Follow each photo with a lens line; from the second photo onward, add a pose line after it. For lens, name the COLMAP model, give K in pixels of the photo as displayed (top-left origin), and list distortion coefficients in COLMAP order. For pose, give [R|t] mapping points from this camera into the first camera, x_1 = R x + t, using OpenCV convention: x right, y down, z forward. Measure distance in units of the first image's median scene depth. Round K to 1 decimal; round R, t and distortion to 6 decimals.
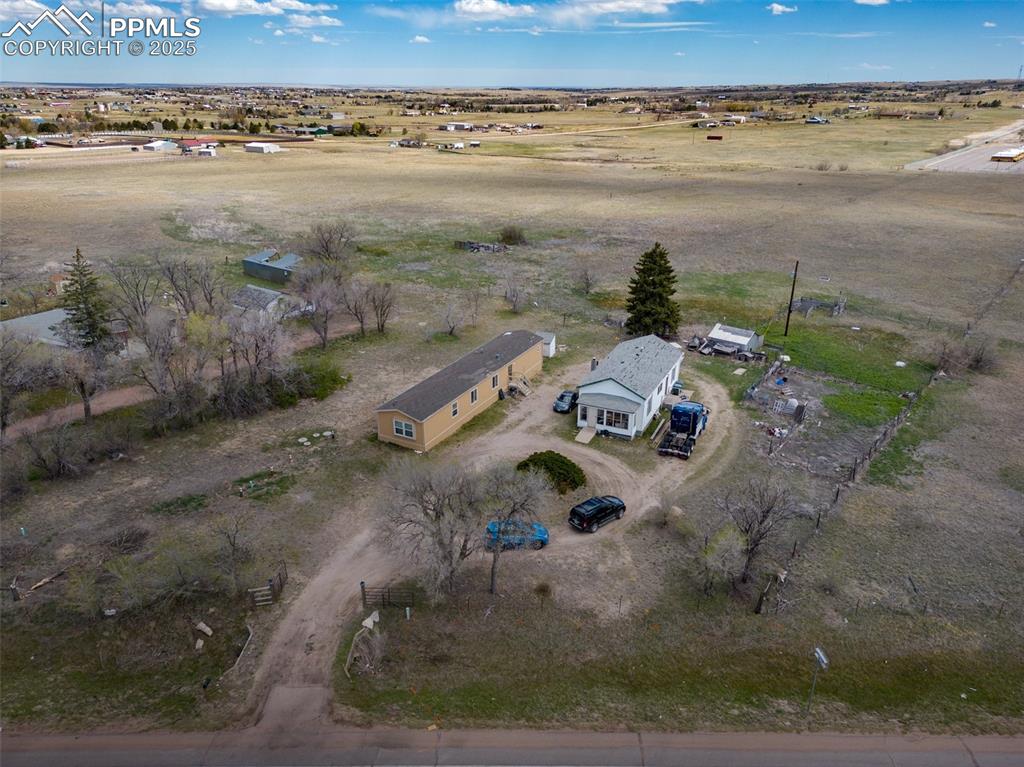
lens RADIAL K [[735.5, 0, 512.0], [0, 735.5, 383.5], [0, 0, 1]] dist [0.062602, -0.064109]
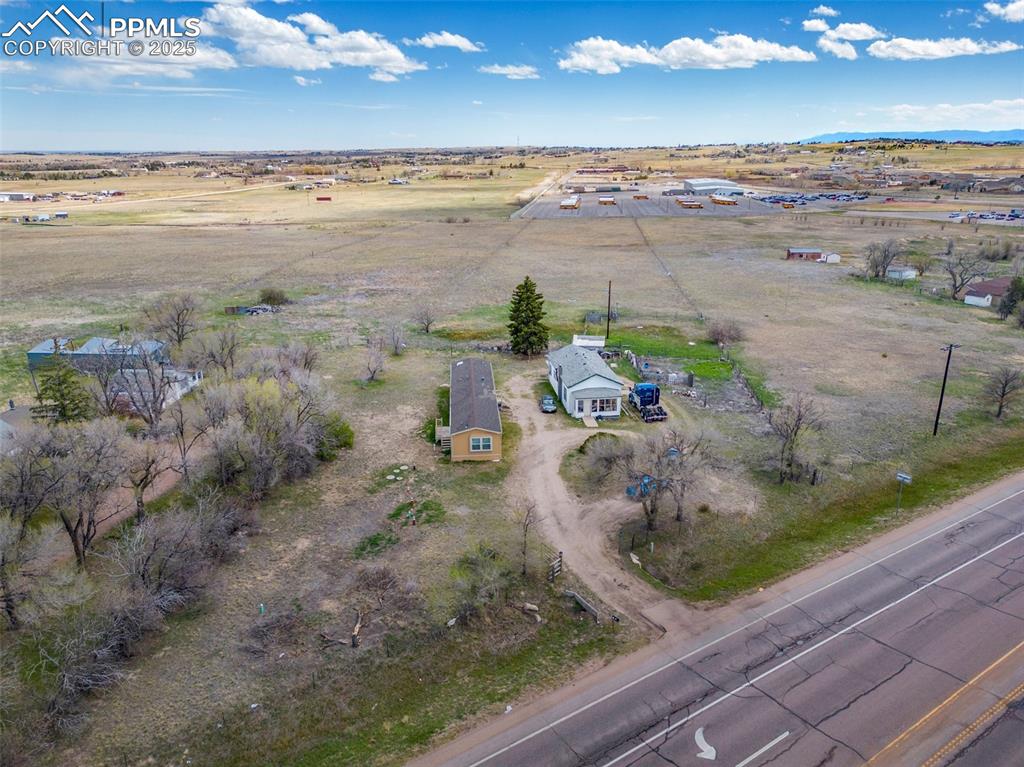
lens RADIAL K [[735.5, 0, 512.0], [0, 735.5, 383.5], [0, 0, 1]] dist [0.062602, -0.064109]
pose [[0.834042, -0.171057, 0.524512, -0.102218], [0.210741, 0.977405, -0.016349, -0.000242], [-0.509864, 0.124172, 0.851246, -0.002114]]
